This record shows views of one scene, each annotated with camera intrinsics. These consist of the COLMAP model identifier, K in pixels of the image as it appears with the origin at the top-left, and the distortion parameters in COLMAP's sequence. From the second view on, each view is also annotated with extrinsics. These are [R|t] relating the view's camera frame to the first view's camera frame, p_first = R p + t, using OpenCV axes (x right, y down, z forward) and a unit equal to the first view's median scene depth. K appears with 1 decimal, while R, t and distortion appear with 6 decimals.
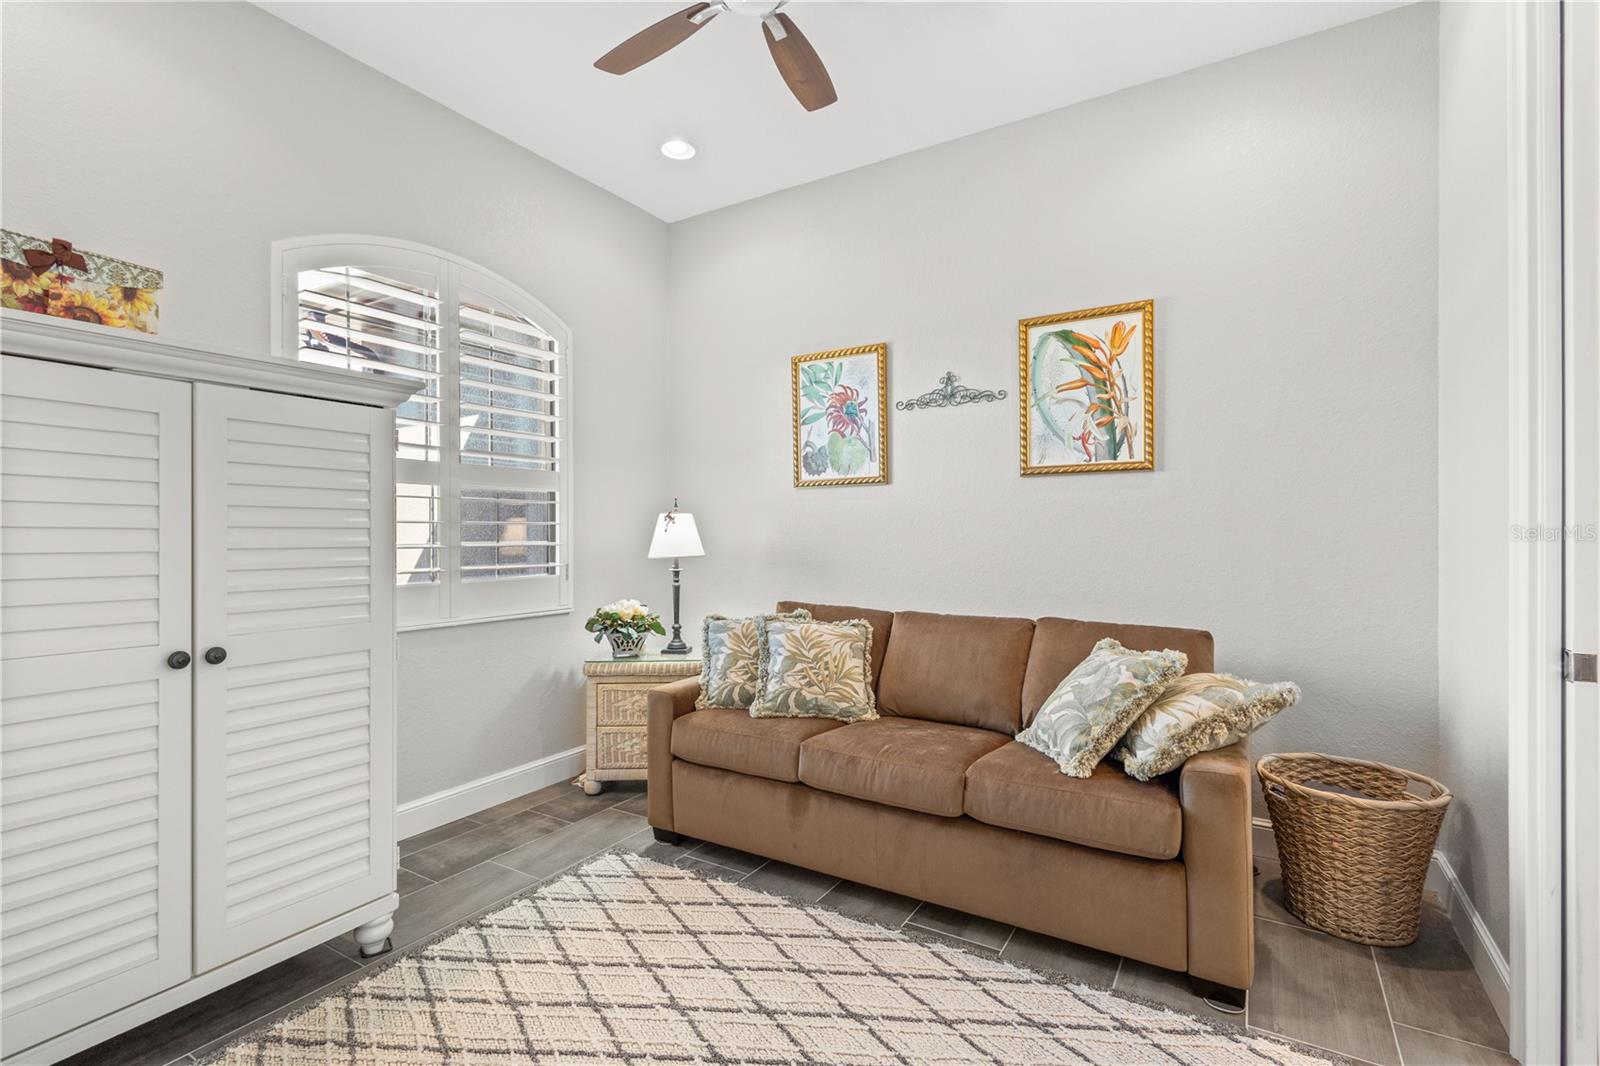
lens RADIAL K [[740.6, 0, 800.0], [0, 740.6, 533.0], [0, 0, 1]] dist [0.002829, 0.000343]
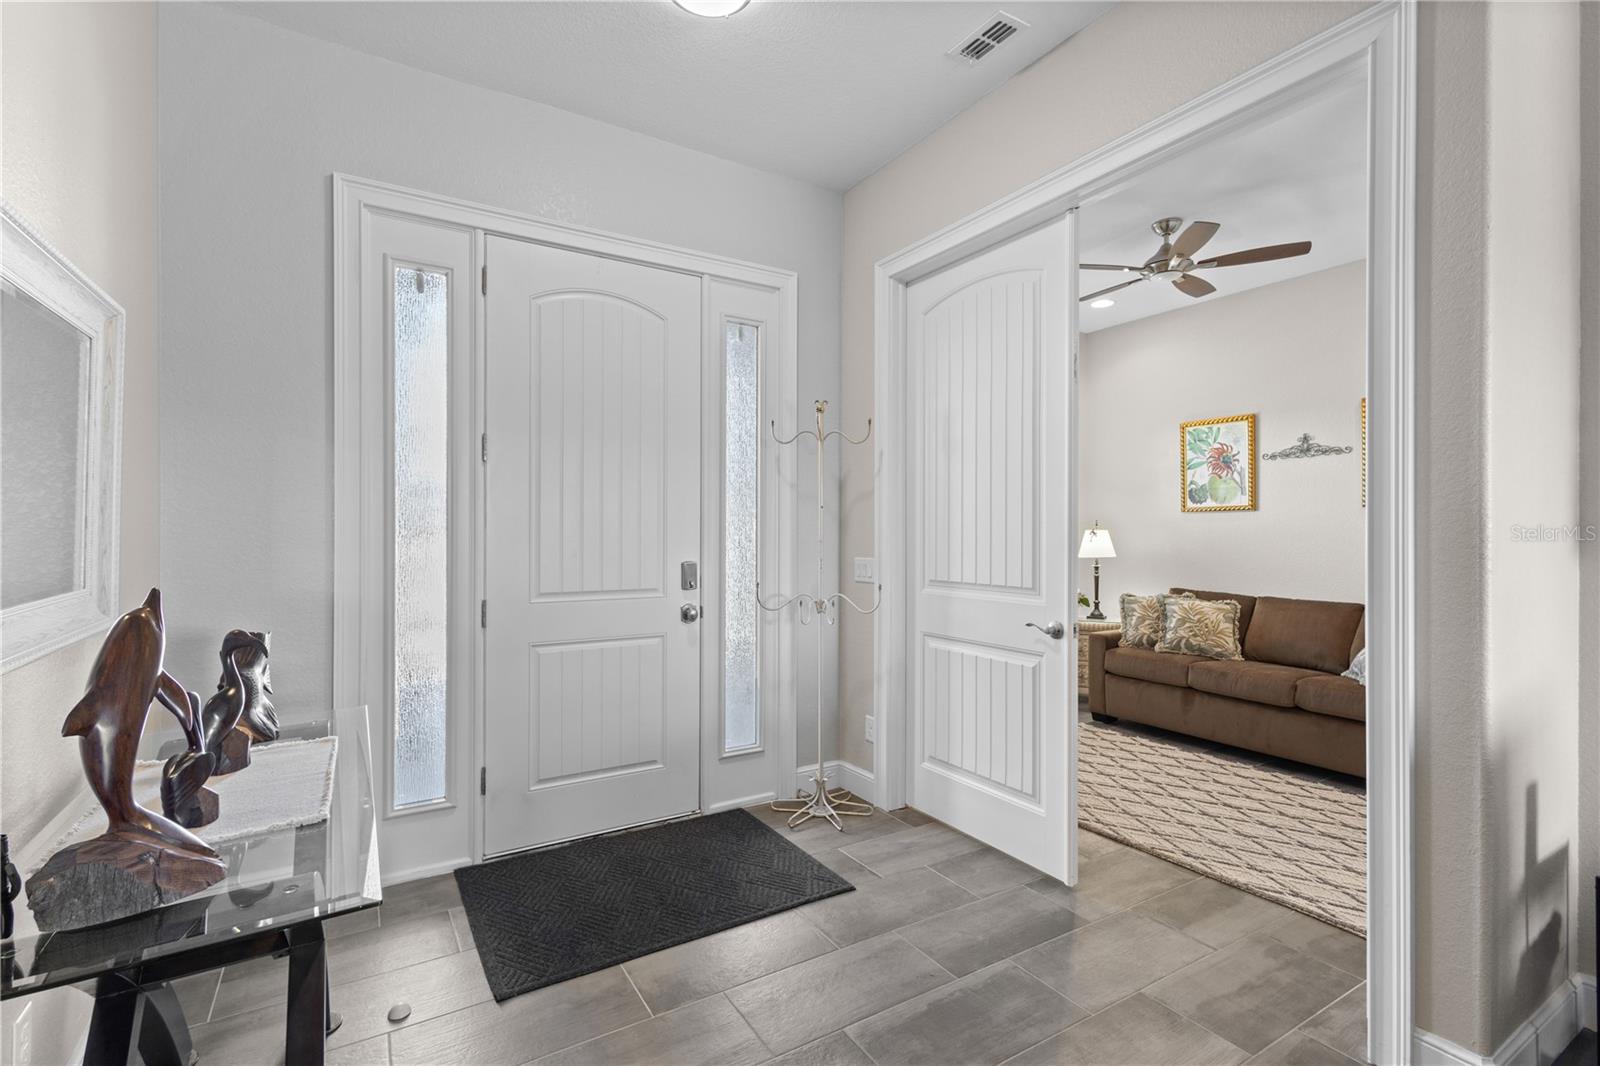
lens RADIAL K [[725.1, 0, 800.0], [0, 725.1, 533.0], [0, 0, 1]] dist [0.009422, -0.000025]
pose [[0.890513, 0.006079, -0.454918, -0.031688], [-0.005642, 0.999981, 0.002319, -0.023653], [0.454924, 0.000502, 0.890530, -0.781468]]
